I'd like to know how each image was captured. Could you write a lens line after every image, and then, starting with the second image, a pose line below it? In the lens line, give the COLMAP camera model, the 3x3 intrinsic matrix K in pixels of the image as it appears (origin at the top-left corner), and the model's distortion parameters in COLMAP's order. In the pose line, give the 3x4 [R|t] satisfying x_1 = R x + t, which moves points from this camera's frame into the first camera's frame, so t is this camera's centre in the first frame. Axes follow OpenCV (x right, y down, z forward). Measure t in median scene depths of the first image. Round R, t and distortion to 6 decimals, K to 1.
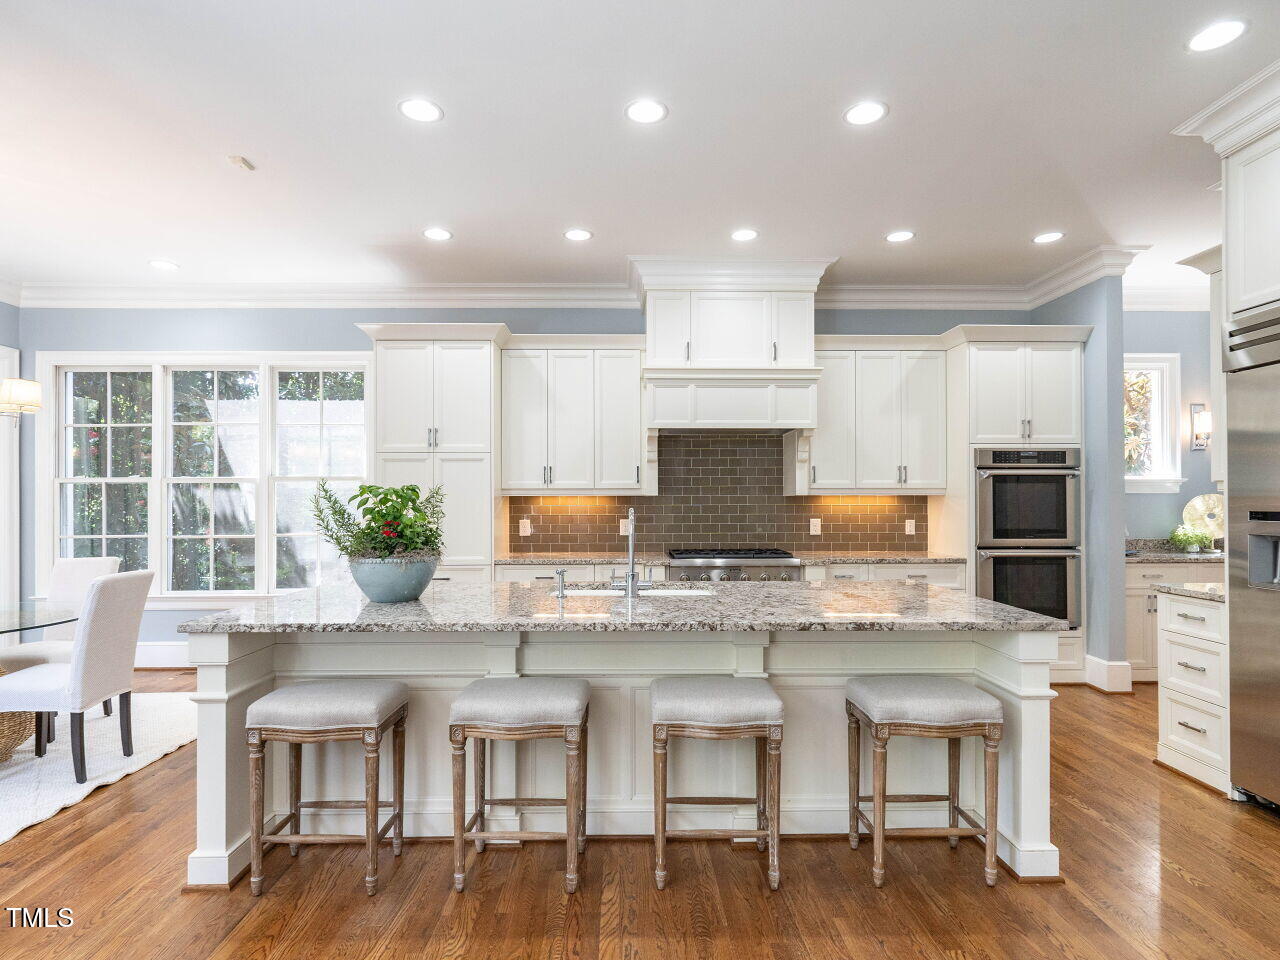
lens RADIAL K [[683.5, 0, 649.1], [0, 683.5, 492.4], [0, 0, 1]] dist [-0.006743, 0.004563]
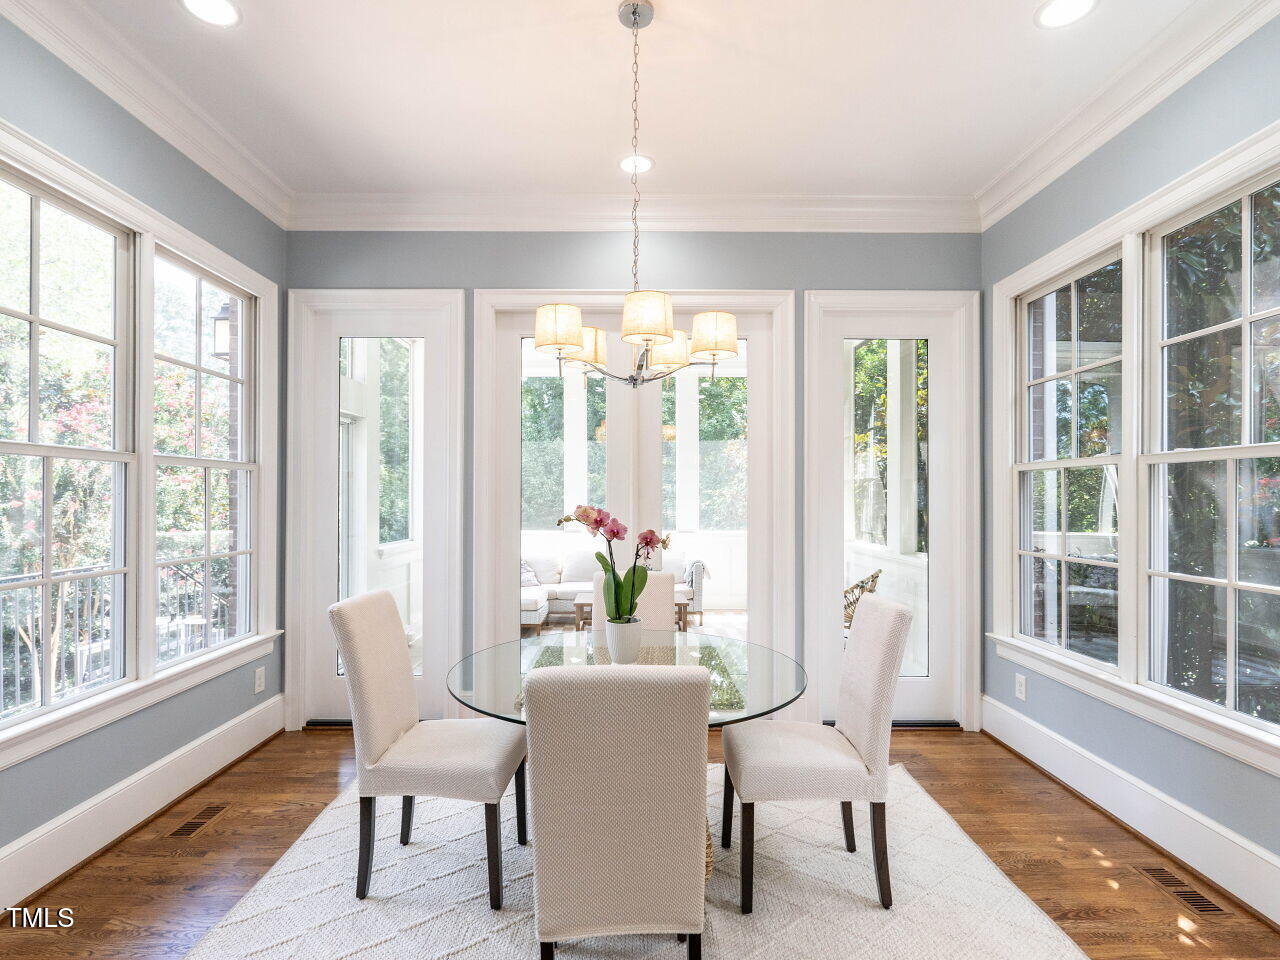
lens RADIAL K [[631.7, 0, 637.0], [0, 631.7, 492.8], [0, 0, 1]] dist [-0.001106, -0.000007]
pose [[-0.027892, -0.003708, -0.999604, -0.252779], [0.007757, 0.999962, -0.003926, 0.006835], [0.999581, -0.007863, -0.027862, 0.689312]]
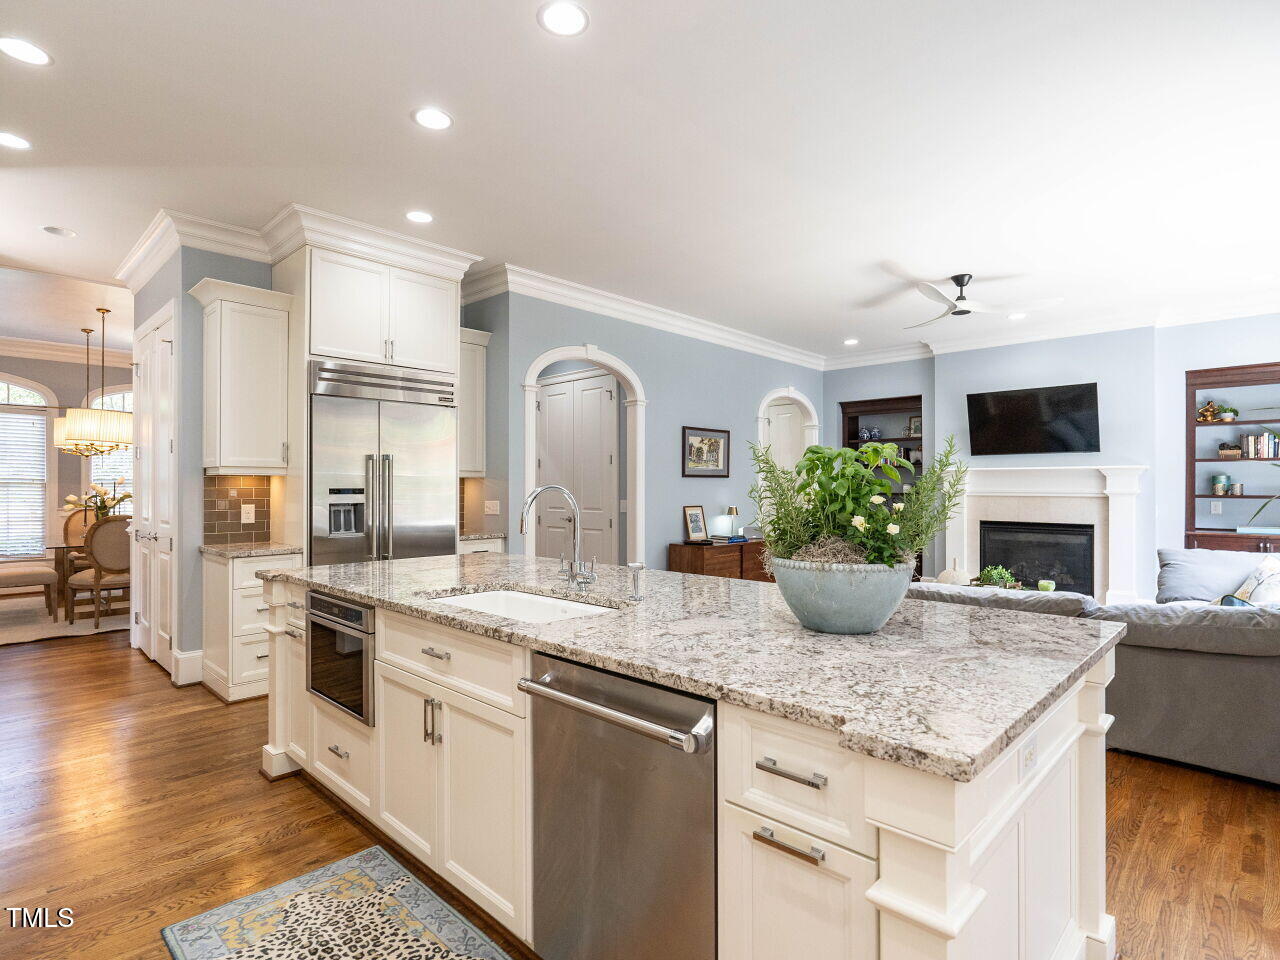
lens RADIAL K [[660.9, 0, 639.3], [0, 660.9, 479.6], [0, 0, 1]] dist [-0.005103, 0.002190]
pose [[-0.700955, 0.007221, 0.713169, -0.397510], [-0.006576, 0.999841, -0.016586, 0.016988], [-0.713175, -0.016316, -0.700796, 0.913358]]
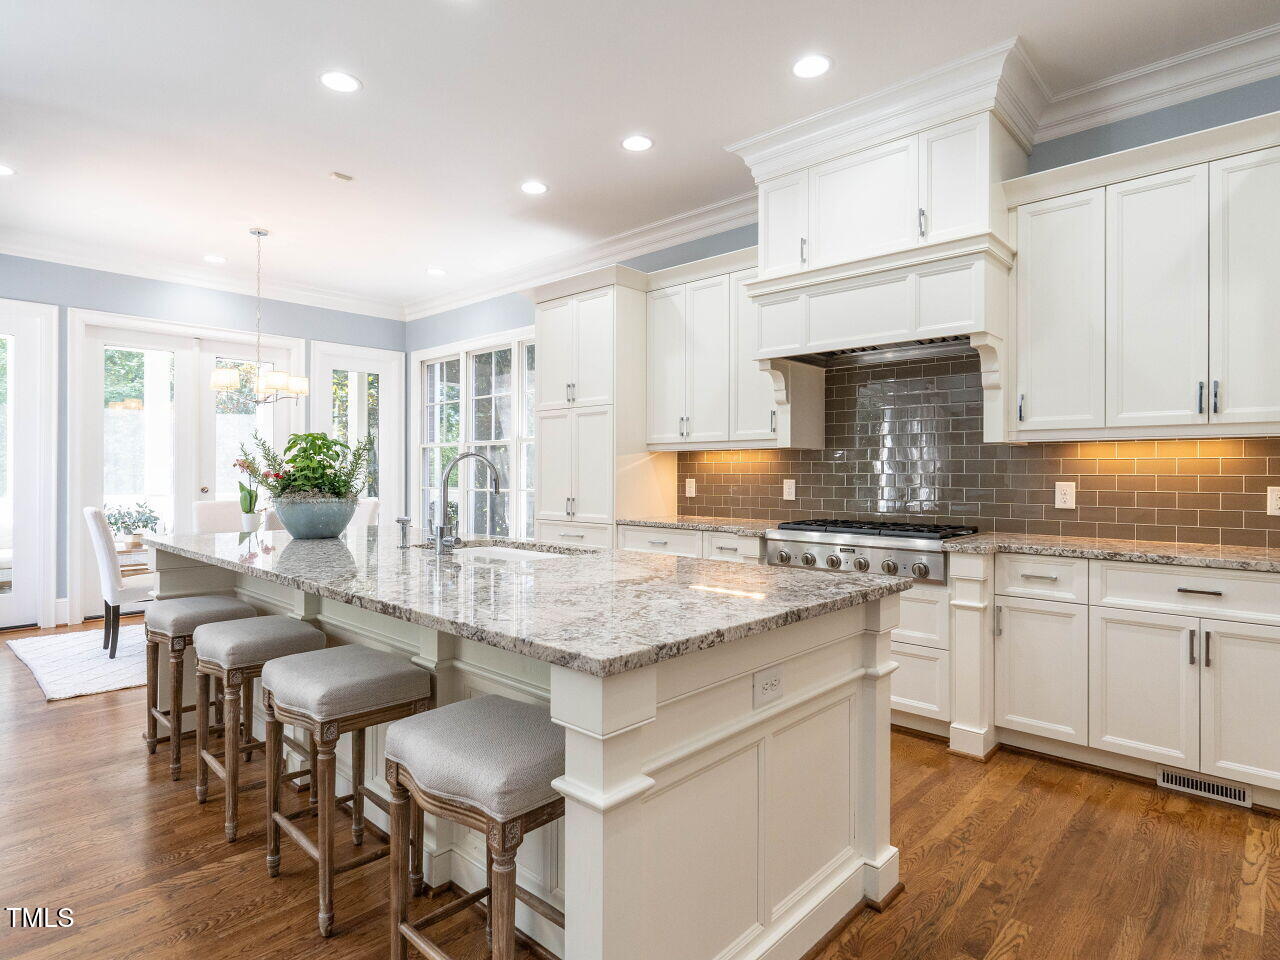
lens RADIAL K [[715.5, 0, 641.8], [0, 715.5, 469.6], [0, 0, 1]] dist [0.003591, -0.002245]
pose [[0.711059, 0.000129, -0.703132, 0.471094], [0.003746, 0.999985, 0.003971, 0.026369], [0.703122, -0.005457, 0.711048, 0.319372]]
